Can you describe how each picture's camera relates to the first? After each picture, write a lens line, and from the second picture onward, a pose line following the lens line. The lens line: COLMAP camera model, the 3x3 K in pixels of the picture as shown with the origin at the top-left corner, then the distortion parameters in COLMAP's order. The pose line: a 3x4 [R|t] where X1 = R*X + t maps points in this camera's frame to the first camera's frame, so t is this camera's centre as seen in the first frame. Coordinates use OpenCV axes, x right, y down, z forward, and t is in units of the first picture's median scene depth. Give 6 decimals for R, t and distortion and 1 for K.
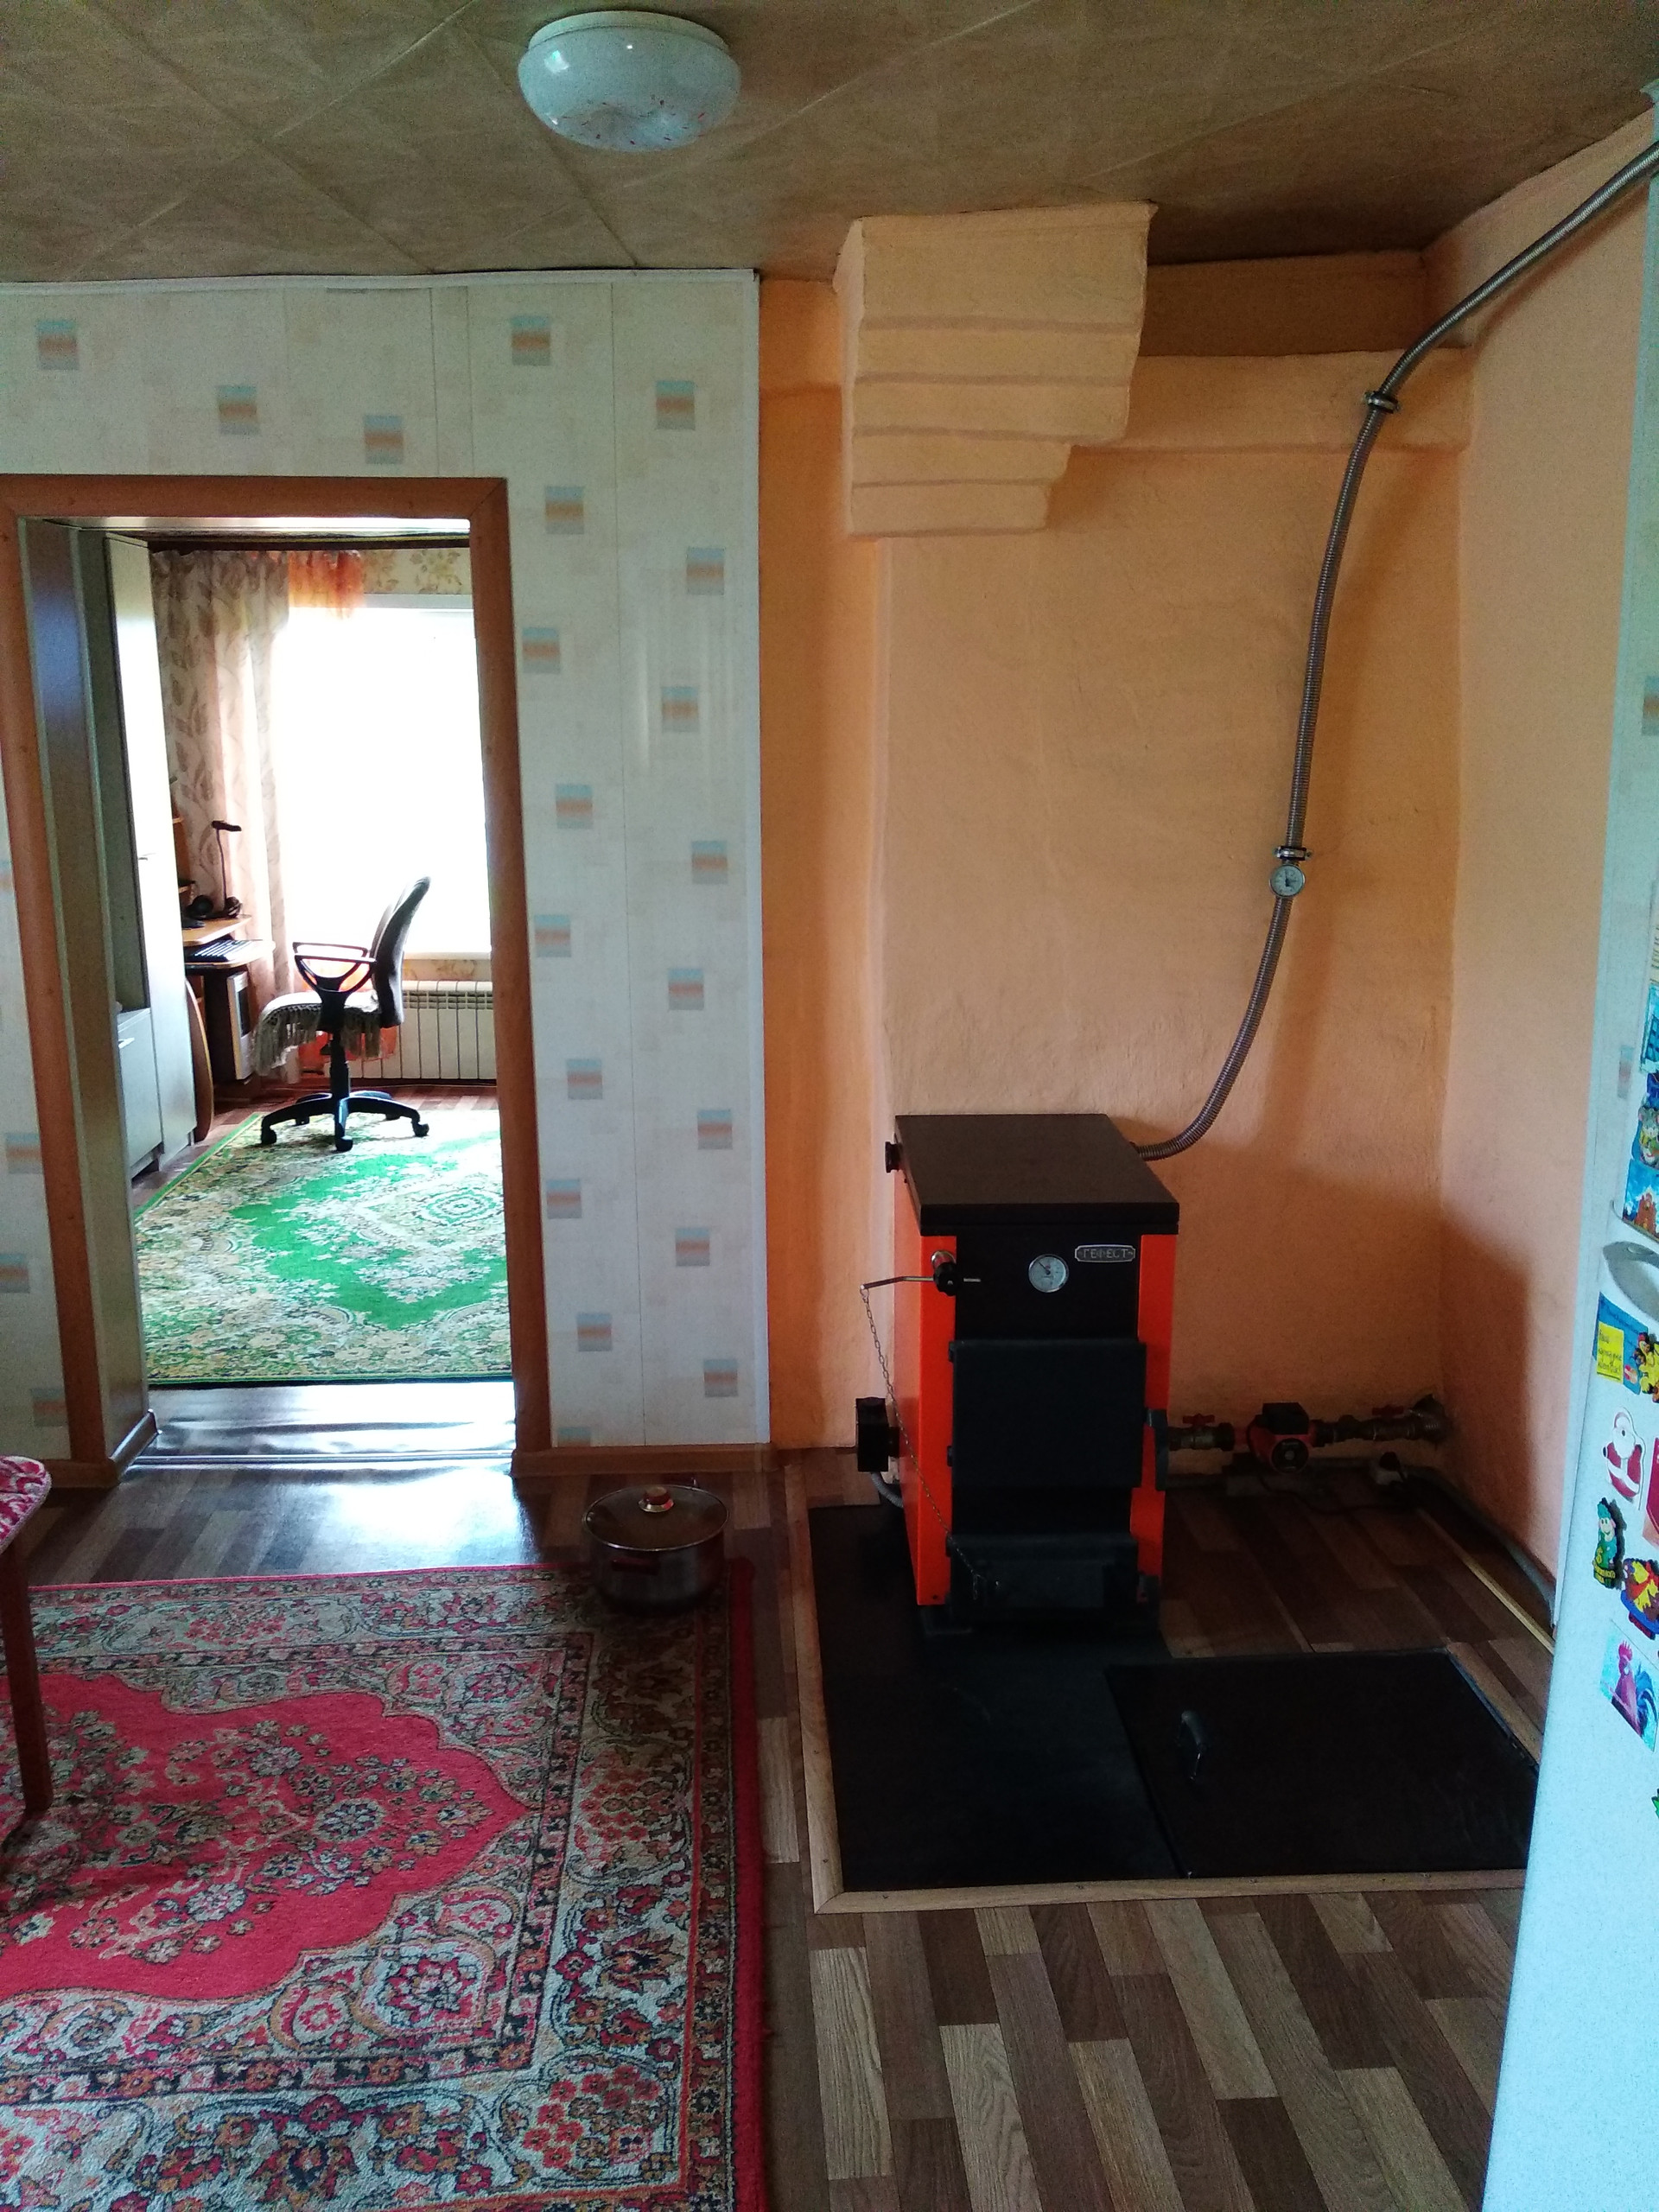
lens RADIAL K [[1725.1, 0, 820.1], [0, 1725.1, 1118.0], [0, 0, 1]] dist [0.033758, -0.057953]
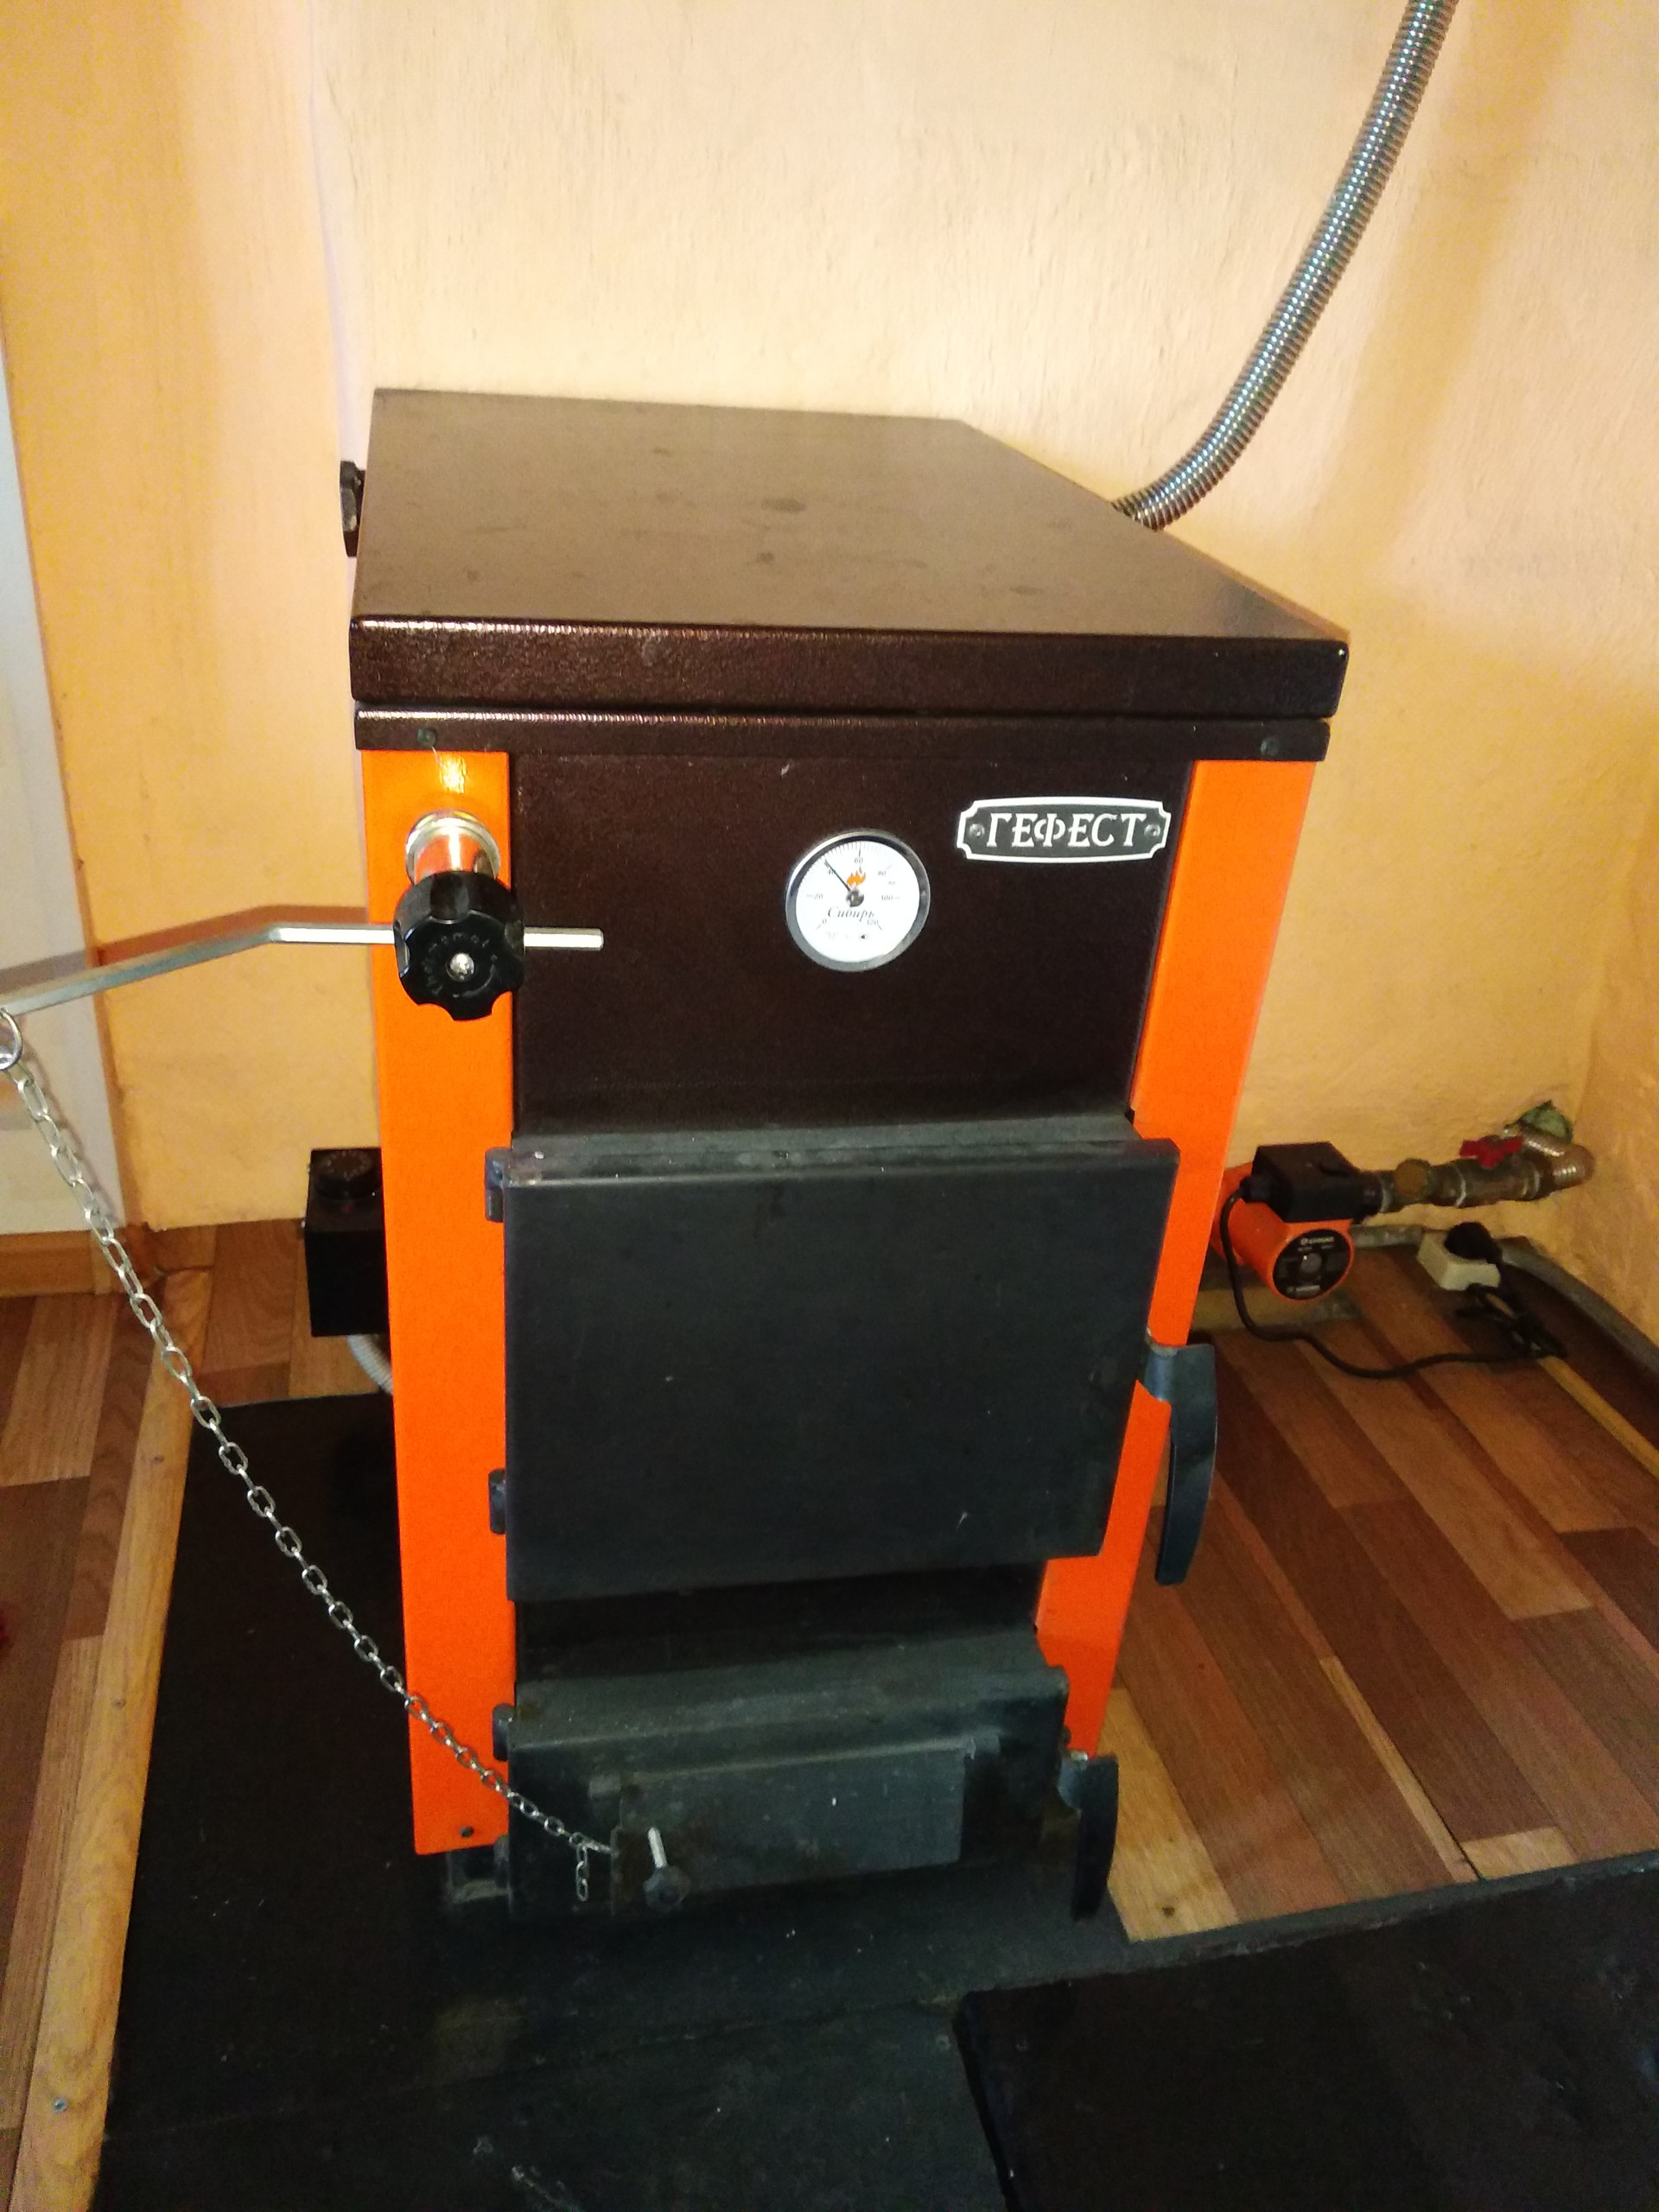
lens RADIAL K [[1725.1, 0, 810.0], [0, 1725.1, 1105.3], [0, 0, 1]] dist [0.033758, -0.057953]
pose [[0.982302, -0.015363, 0.186672, 0.071827], [-0.036298, 0.962123, 0.270188, 0.046437], [-0.183752, -0.272182, 0.944538, 0.711981]]
